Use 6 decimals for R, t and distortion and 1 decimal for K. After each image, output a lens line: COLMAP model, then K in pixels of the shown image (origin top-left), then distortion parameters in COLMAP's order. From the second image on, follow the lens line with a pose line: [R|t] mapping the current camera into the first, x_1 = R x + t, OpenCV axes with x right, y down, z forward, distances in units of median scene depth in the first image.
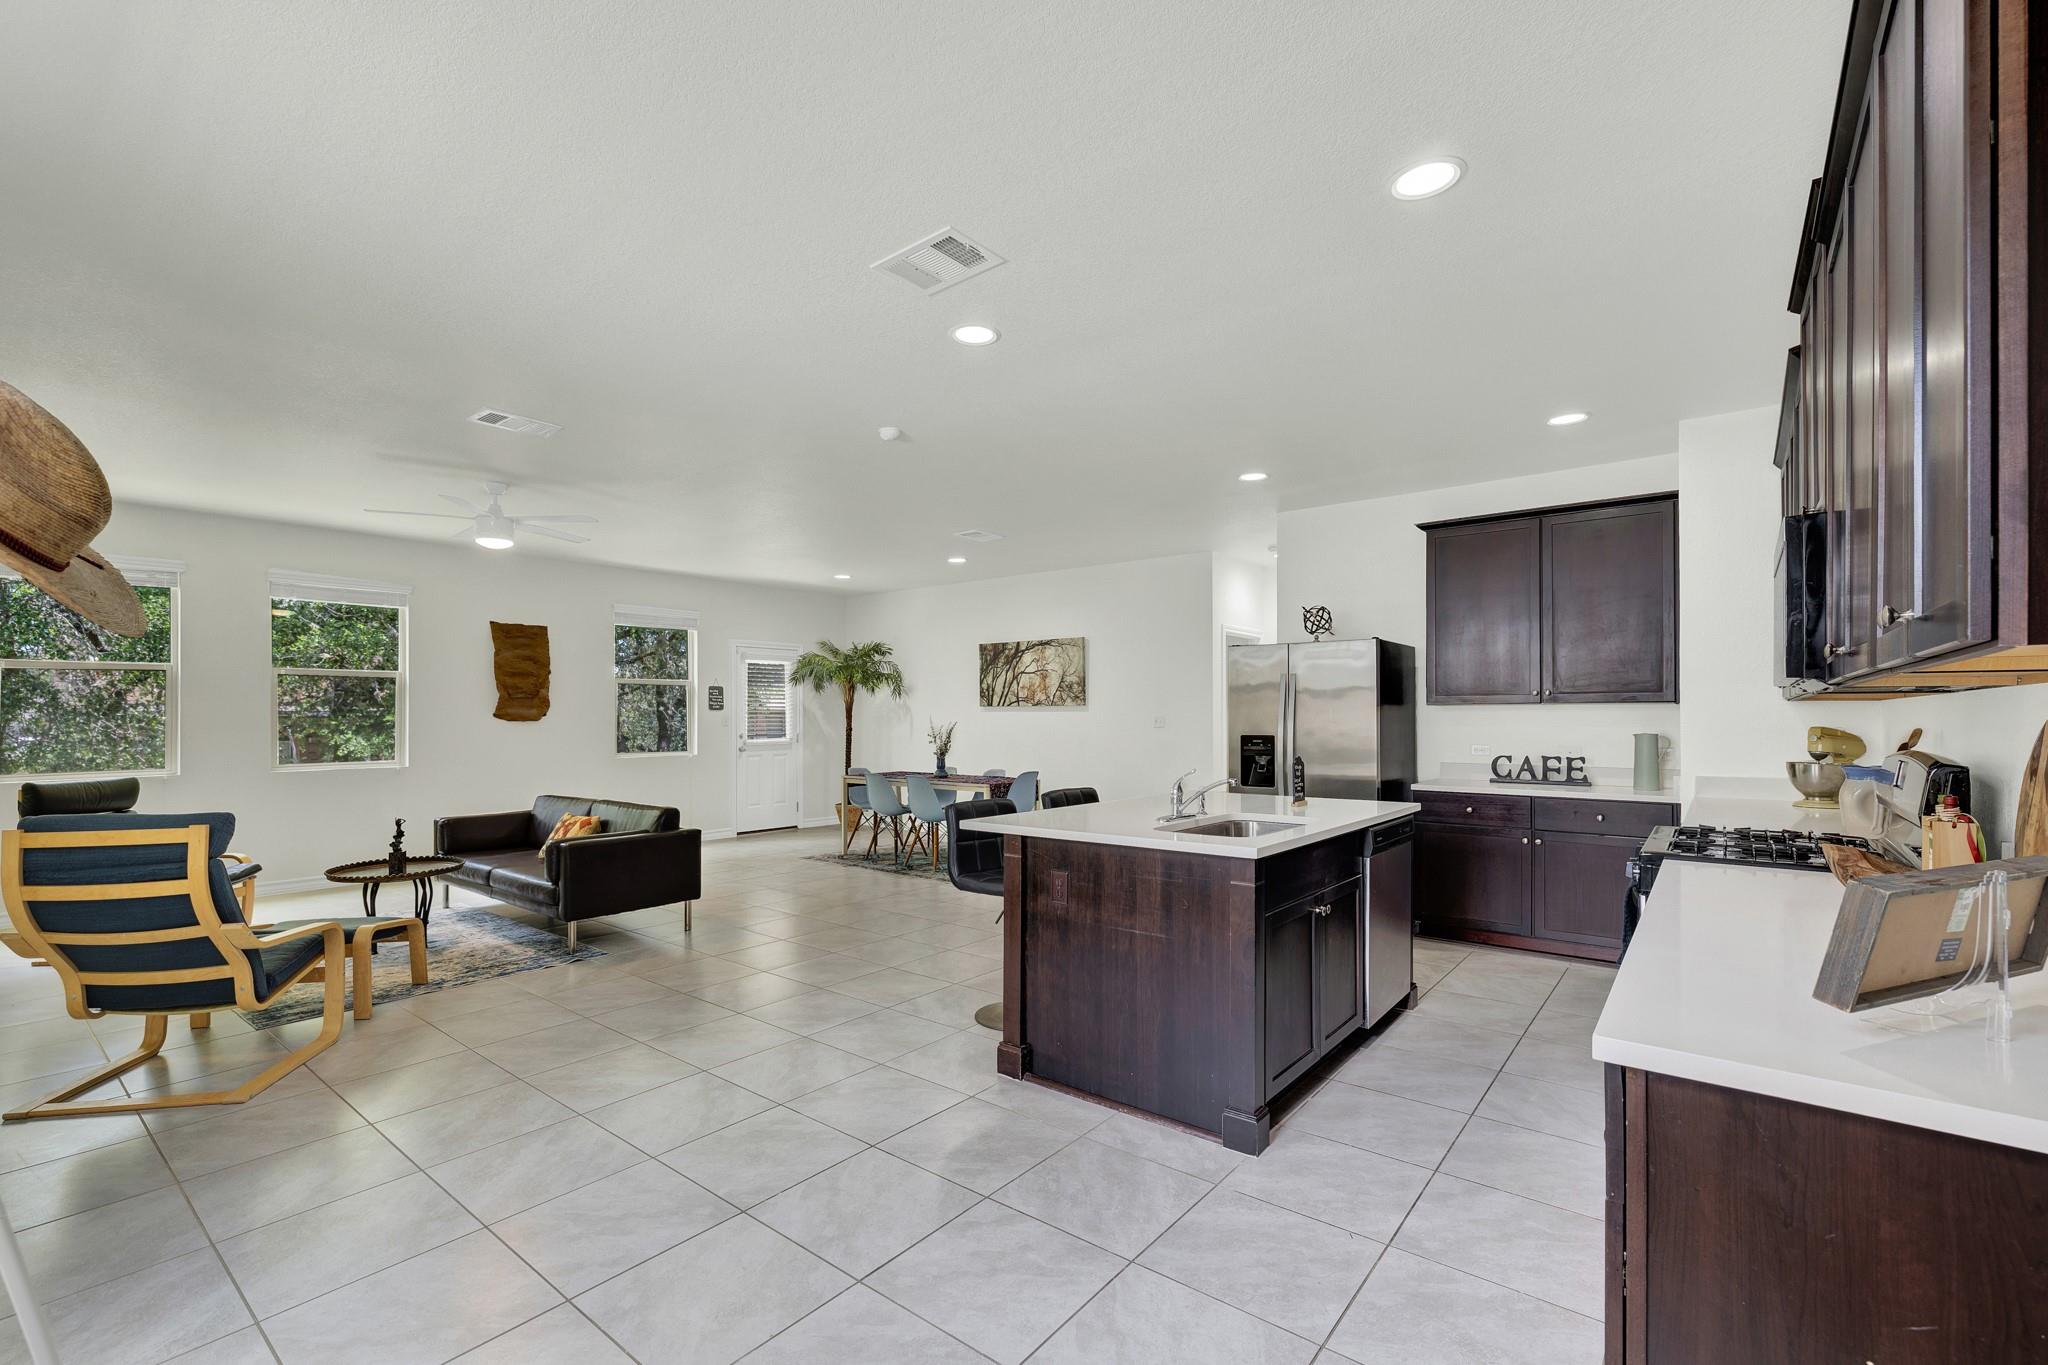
lens RADIAL K [[882.2, 0, 999.6], [0, 882.2, 731.3], [0, 0, 1]] dist [0.000629, -0.000189]
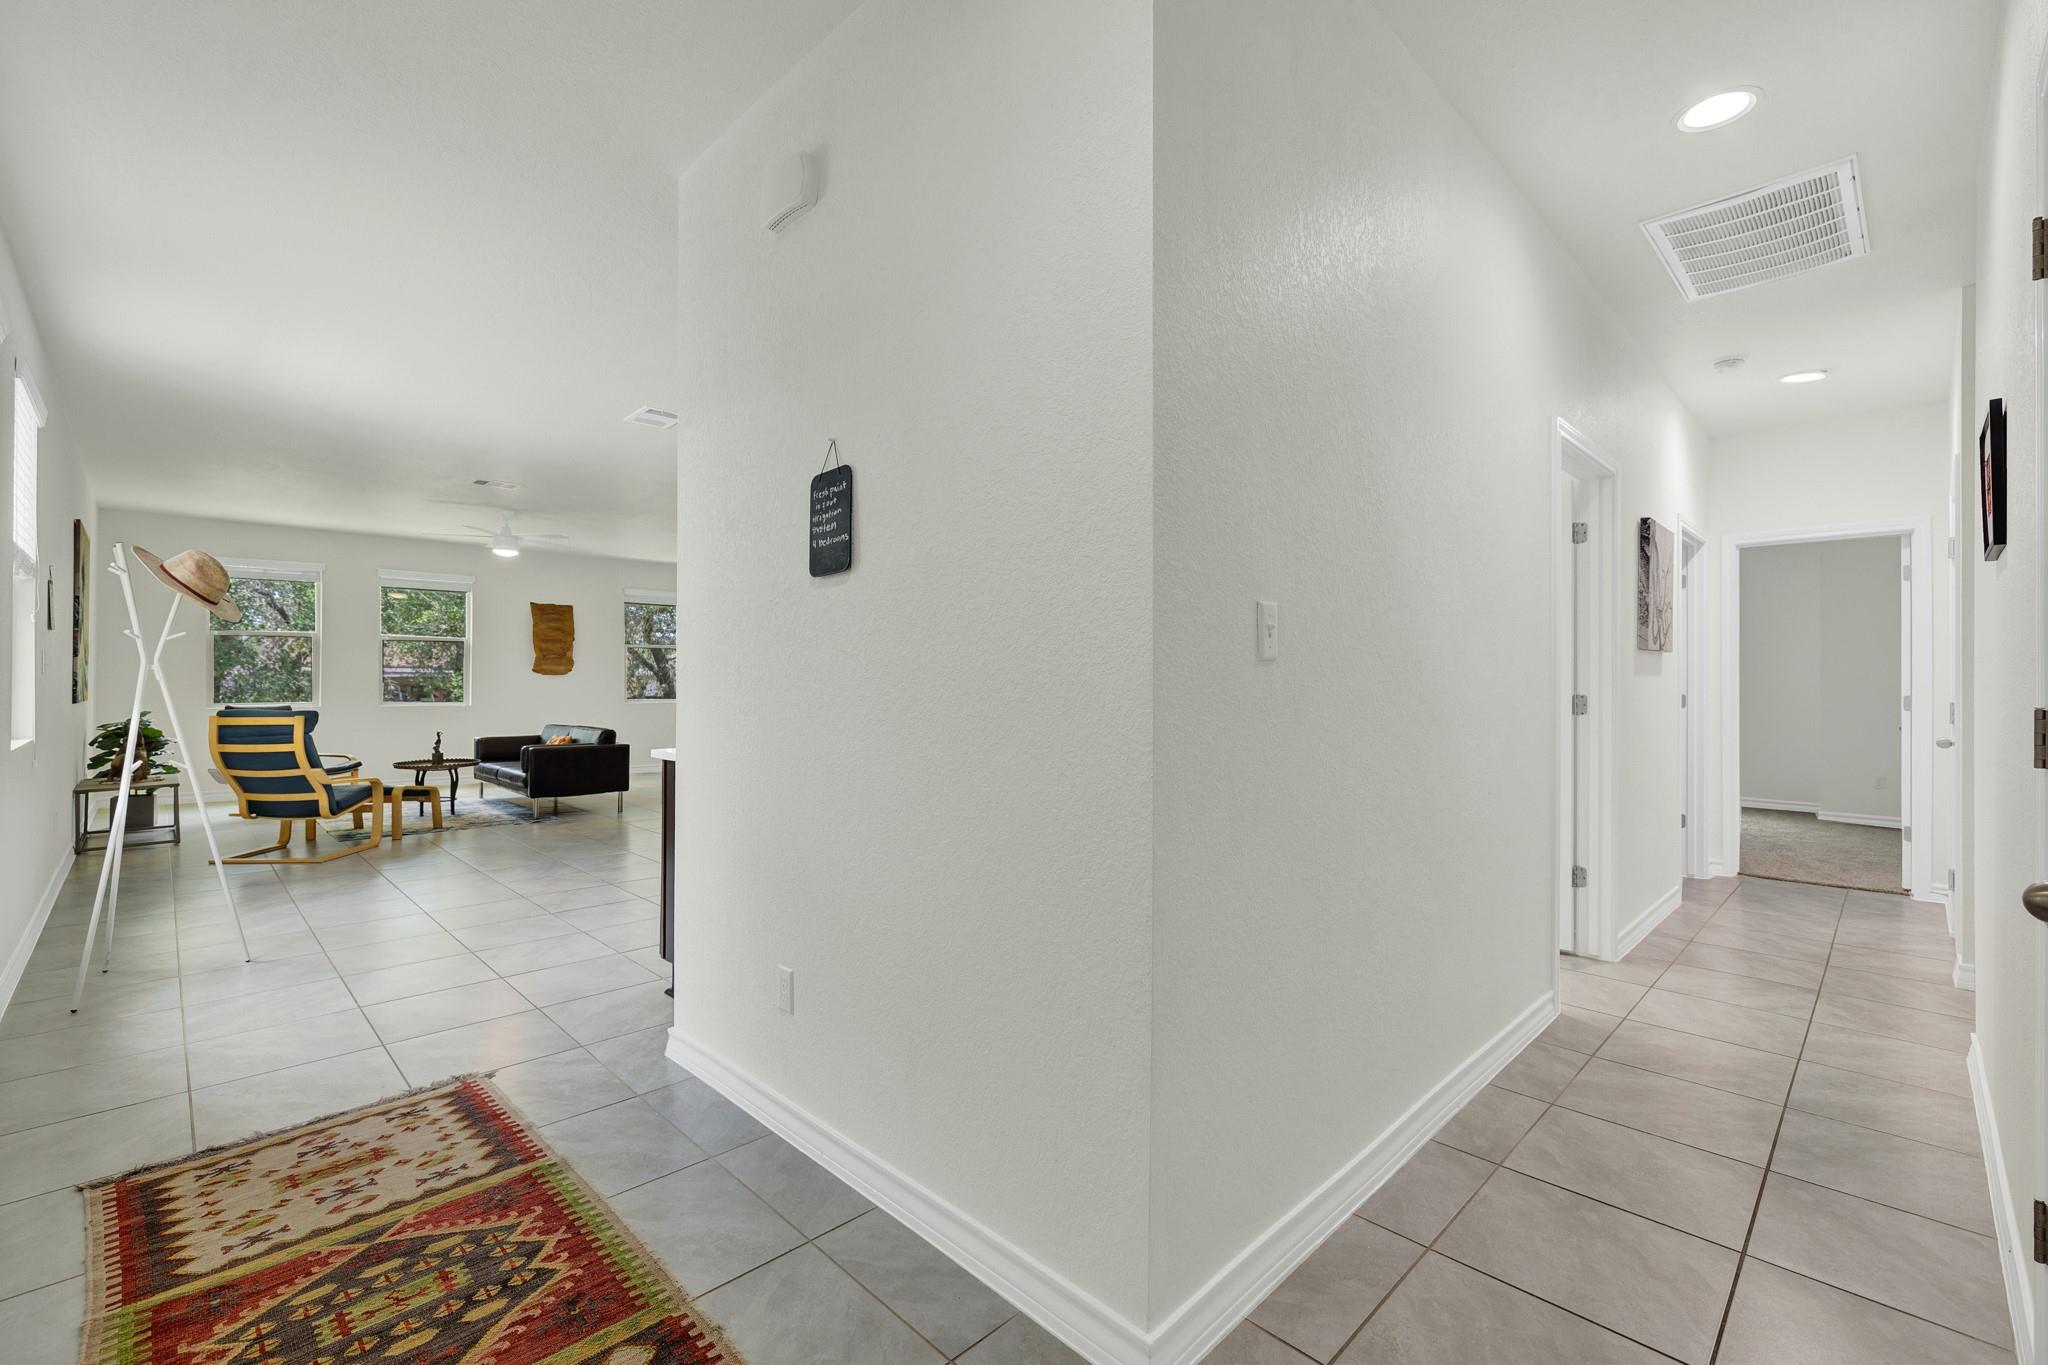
lens RADIAL K [[882.2, 0, 1011.8], [0, 882.2, 701.1], [0, 0, 1]] dist [0.000629, -0.000189]
pose [[0.992965, 0.008861, -0.118075, 0.482755], [-0.008684, 0.999960, 0.002011, 0.030286], [0.118088, -0.000971, 0.993003, -0.408563]]
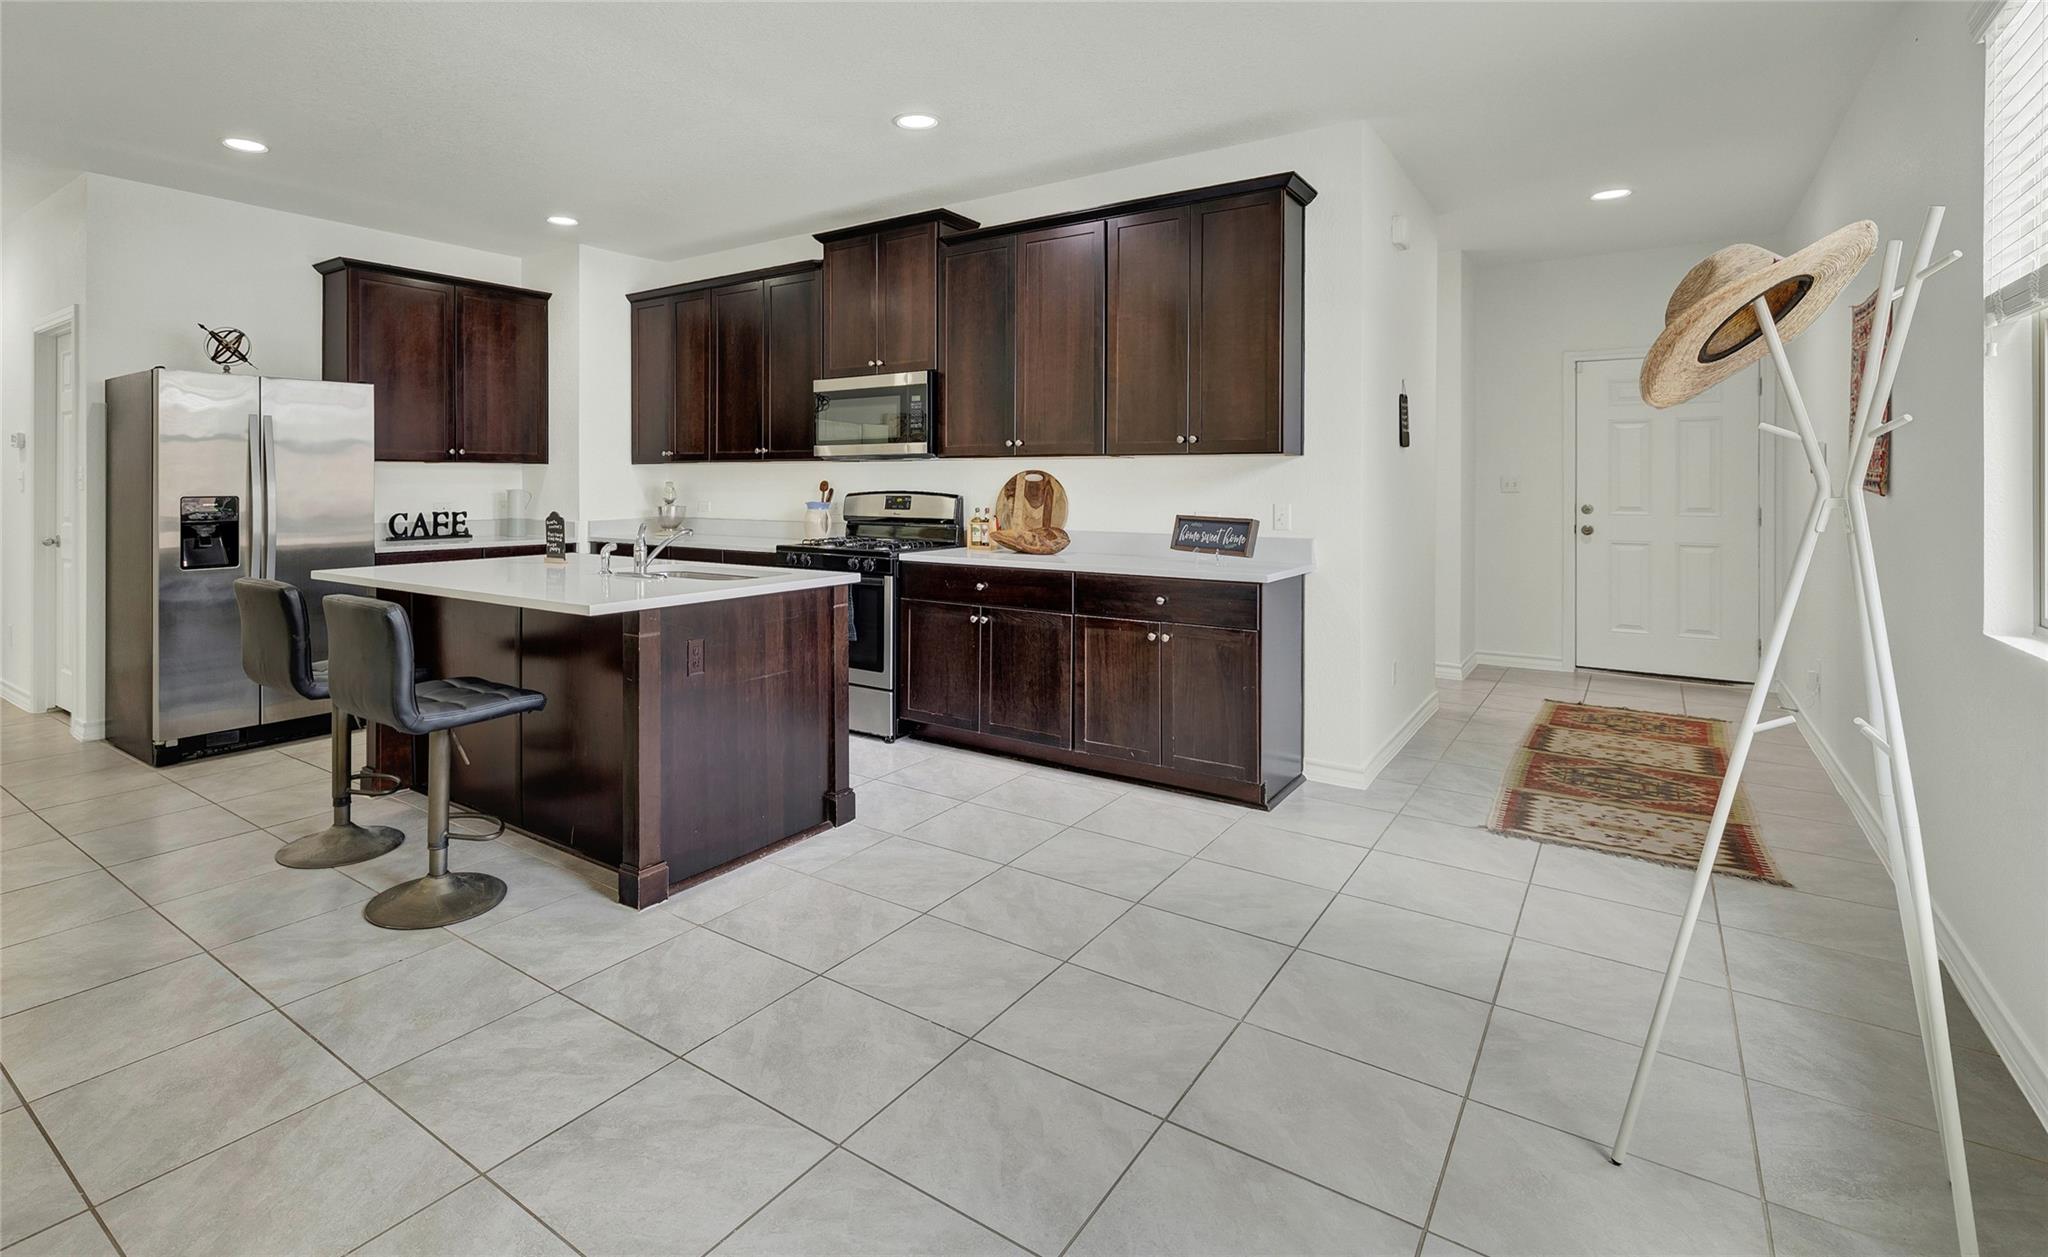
lens RADIAL K [[978.4, 0, 885.2], [0, 978.4, 486.2], [0, 0, 1]] dist [-0.001156, 0.000156]
pose [[-0.031282, -0.003293, 0.999505, -0.528231], [0.015447, 0.999874, 0.003778, 0.001354], [-0.999391, 0.015558, -0.031227, 0.471626]]
